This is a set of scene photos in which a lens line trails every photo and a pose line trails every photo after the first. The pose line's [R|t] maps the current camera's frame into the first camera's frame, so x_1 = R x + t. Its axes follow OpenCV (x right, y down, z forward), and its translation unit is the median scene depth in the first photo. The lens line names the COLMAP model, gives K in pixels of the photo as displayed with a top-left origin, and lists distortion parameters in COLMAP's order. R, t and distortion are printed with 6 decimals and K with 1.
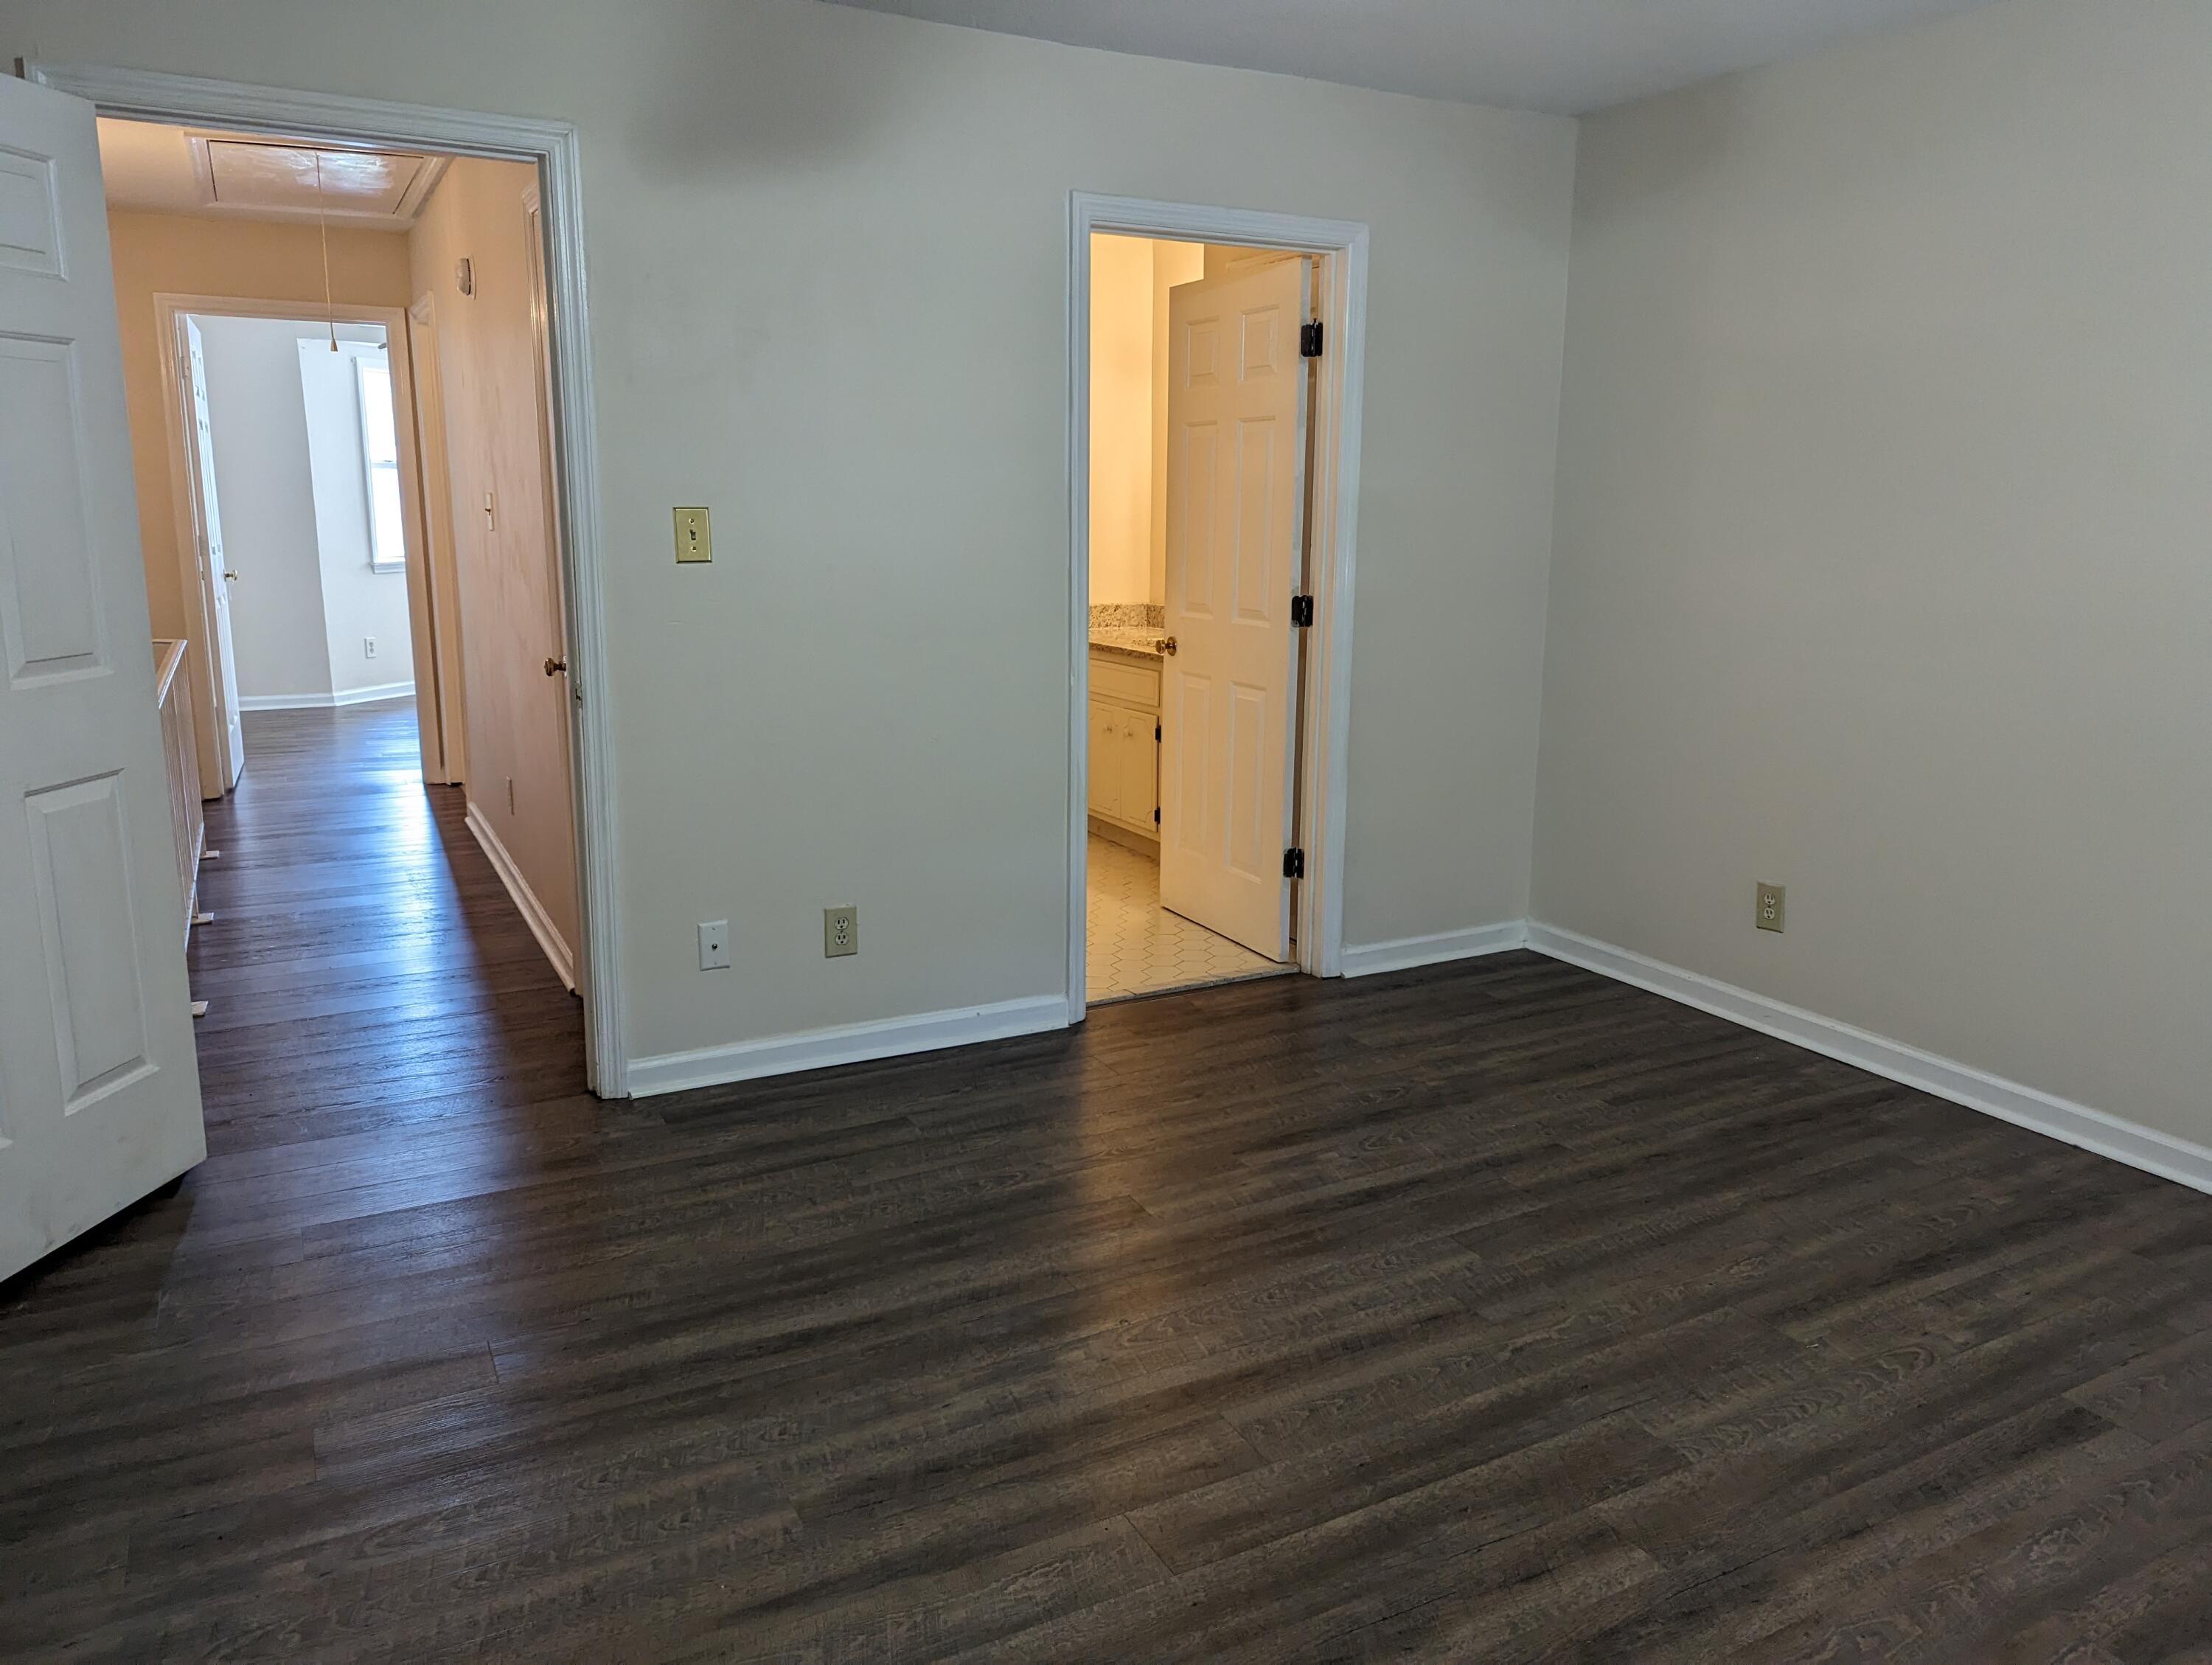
lens RADIAL K [[1574.2, 0, 1141.4], [0, 1574.2, 792.0], [0, 0, 1]] dist [0.050816, -0.050675]
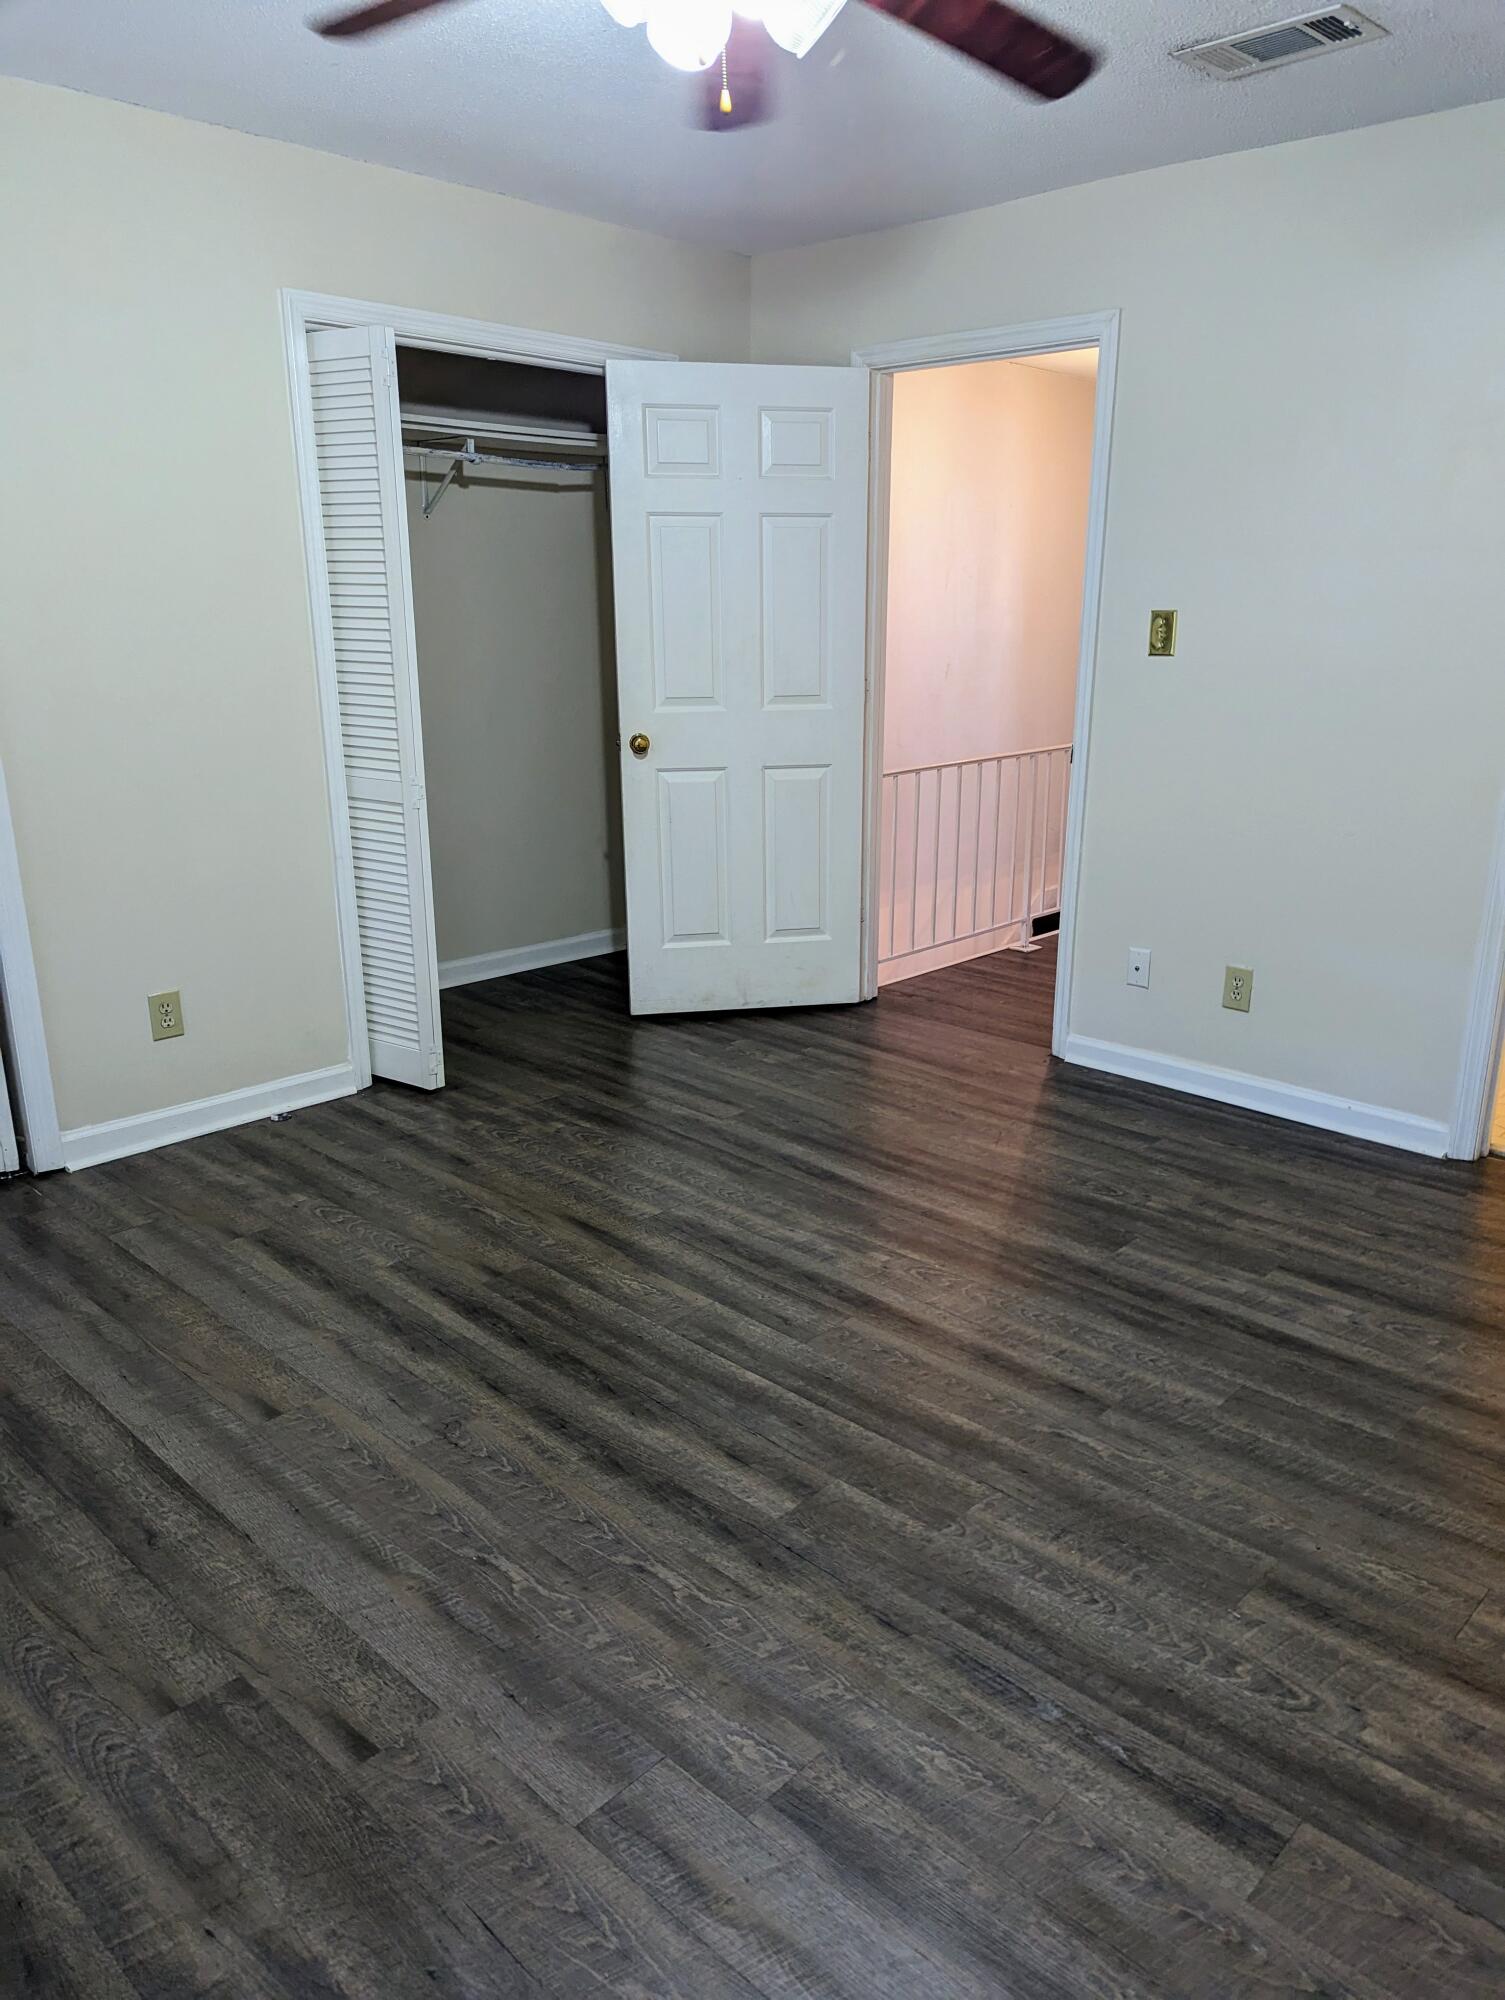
lens RADIAL K [[1409.5, 0, 750.8], [0, 1409.5, 995.9], [0, 0, 1]] dist [0.034666, -0.045935]
pose [[0.303597, 0.247597, -0.920068, 0.922607], [-0.177558, 0.963432, 0.200677, -0.071614], [0.936110, 0.102440, 0.336458, 0.455149]]
